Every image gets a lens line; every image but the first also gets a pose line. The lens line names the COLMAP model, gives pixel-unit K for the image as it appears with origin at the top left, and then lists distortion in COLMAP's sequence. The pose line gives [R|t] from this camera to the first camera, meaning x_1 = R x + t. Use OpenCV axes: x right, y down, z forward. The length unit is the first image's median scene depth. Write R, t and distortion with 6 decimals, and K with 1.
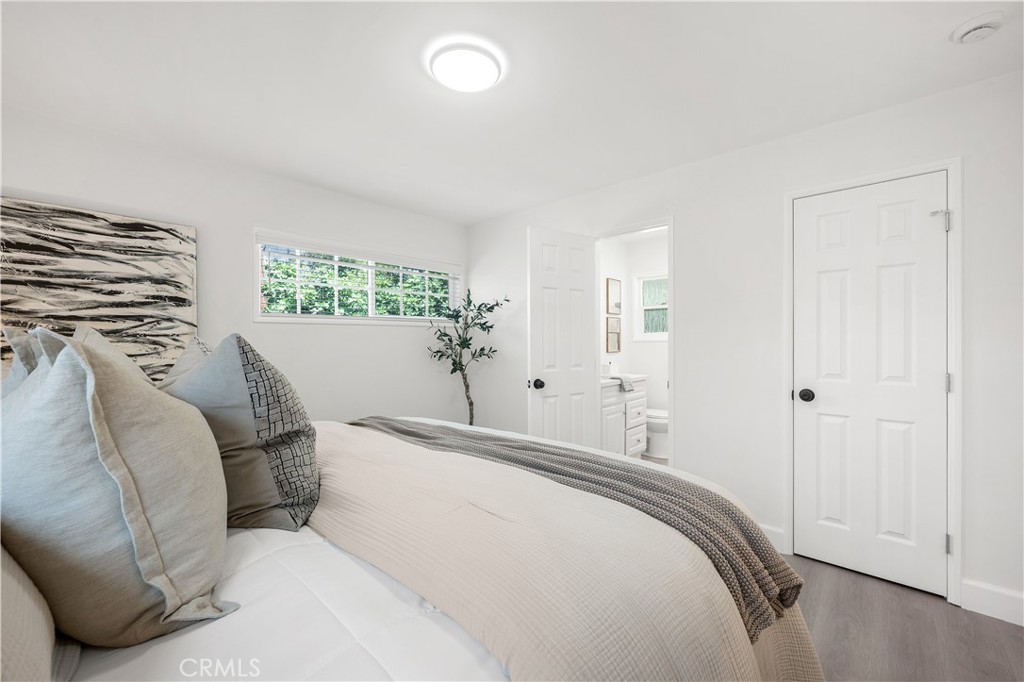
lens RADIAL K [[404.7, 0, 512.0], [0, 404.7, 344.3], [0, 0, 1]] dist [-0.000113, -0.000096]
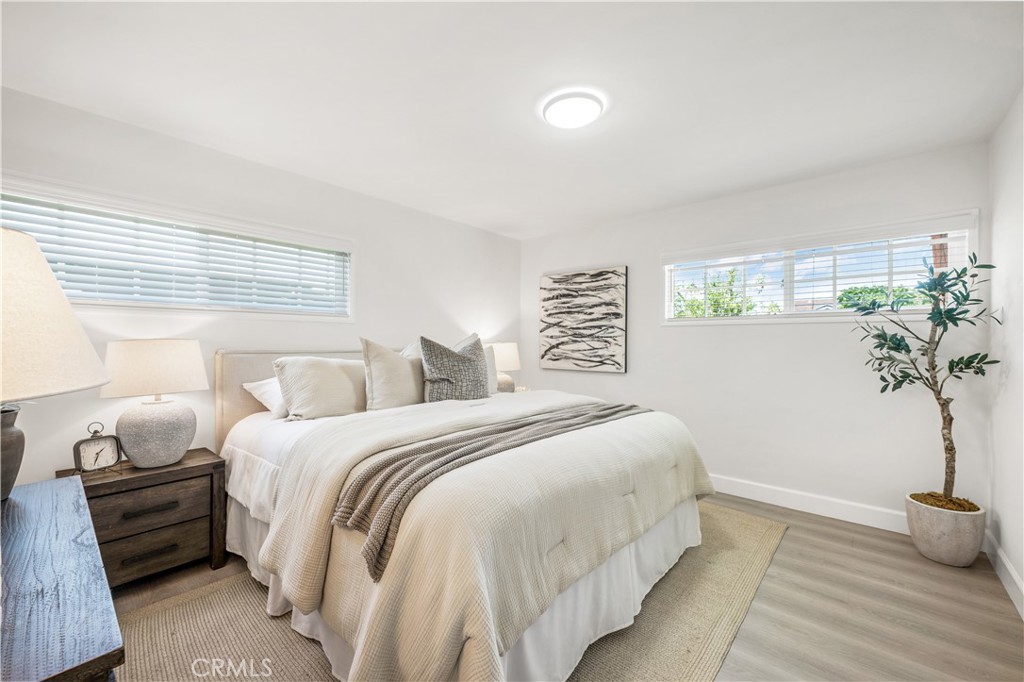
lens RADIAL K [[404.7, 0, 512.0], [0, 404.7, 344.3], [0, 0, 1]] dist [-0.000113, -0.000096]
pose [[0.023177, 0.014111, -0.999632, 0.764041], [-0.013921, 0.999808, 0.013791, -0.009118], [0.999634, 0.013596, 0.023369, 0.564166]]
